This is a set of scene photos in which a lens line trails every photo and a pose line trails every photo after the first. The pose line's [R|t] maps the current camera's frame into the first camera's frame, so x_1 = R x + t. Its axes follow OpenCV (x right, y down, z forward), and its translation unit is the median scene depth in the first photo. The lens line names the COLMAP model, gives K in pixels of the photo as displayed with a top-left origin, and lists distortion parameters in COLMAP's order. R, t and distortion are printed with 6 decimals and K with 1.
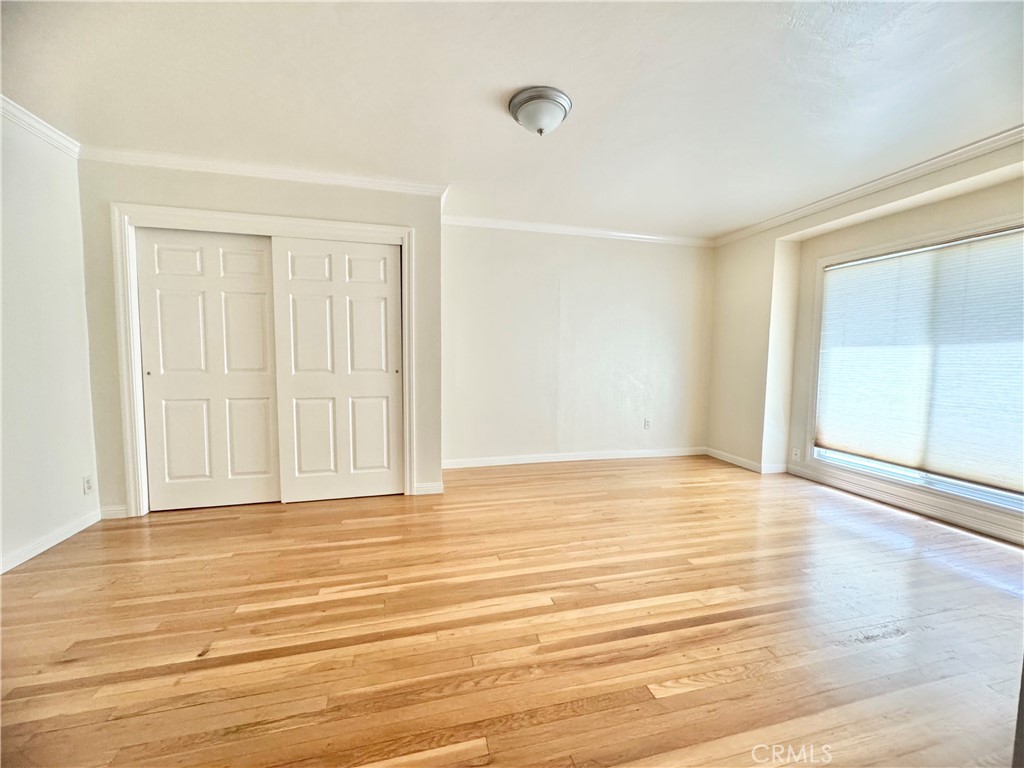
lens RADIAL K [[409.2, 0, 512.2], [0, 409.2, 383.6], [0, 0, 1]] dist [-0.002883, 0.000553]
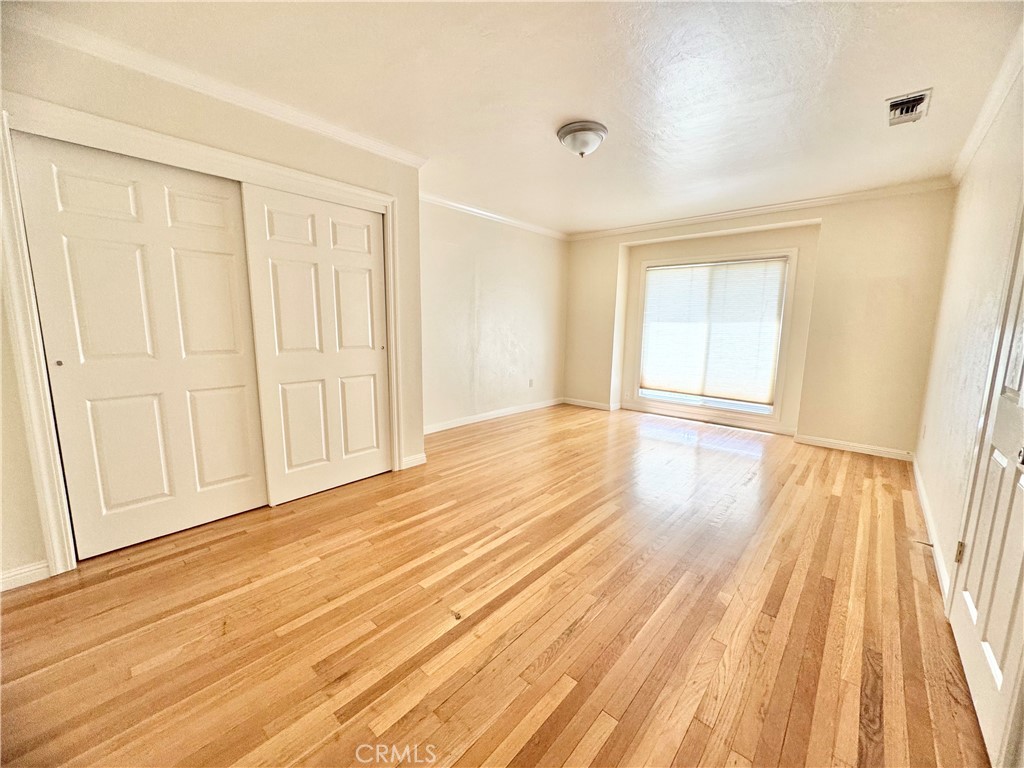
lens RADIAL K [[409.2, 0, 511.6], [0, 409.2, 383.9], [0, 0, 1]] dist [-0.002883, 0.000553]
pose [[0.828075, -0.080584, 0.554795, -0.605561], [0.031947, 0.994790, 0.096809, -0.030127], [-0.559706, -0.062441, 0.826336, 0.027502]]
